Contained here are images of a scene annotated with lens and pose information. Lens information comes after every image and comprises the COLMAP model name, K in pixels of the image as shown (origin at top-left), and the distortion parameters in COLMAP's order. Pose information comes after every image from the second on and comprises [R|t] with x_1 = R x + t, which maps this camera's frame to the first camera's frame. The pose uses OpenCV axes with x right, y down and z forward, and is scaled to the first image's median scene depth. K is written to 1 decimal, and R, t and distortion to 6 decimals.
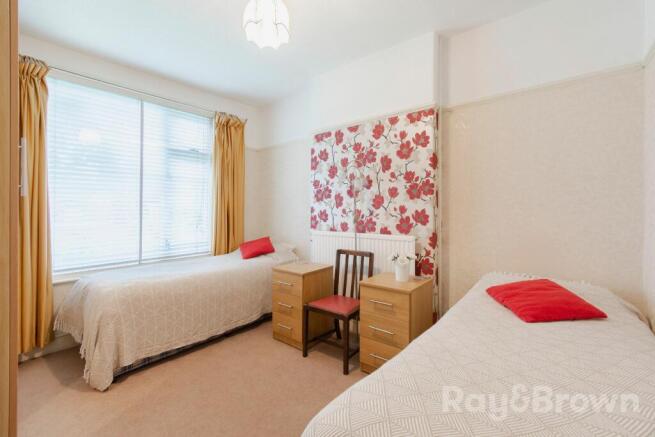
lens RADIAL K [[290.1, 0, 327.1], [0, 290.1, 213.4], [0, 0, 1]] dist [0.006297, -0.003372]
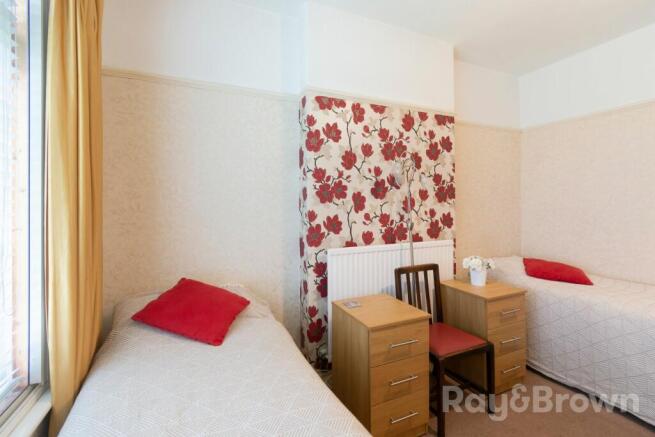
lens RADIAL K [[290.1, 0, 326.2], [0, 290.1, 214.6], [0, 0, 1]] dist [0.006297, -0.003372]
pose [[0.442094, -0.000726, 0.896969, -0.630260], [0.035833, 0.999216, -0.016852, -0.004350], [-0.896253, 0.039592, 0.441773, 0.762255]]
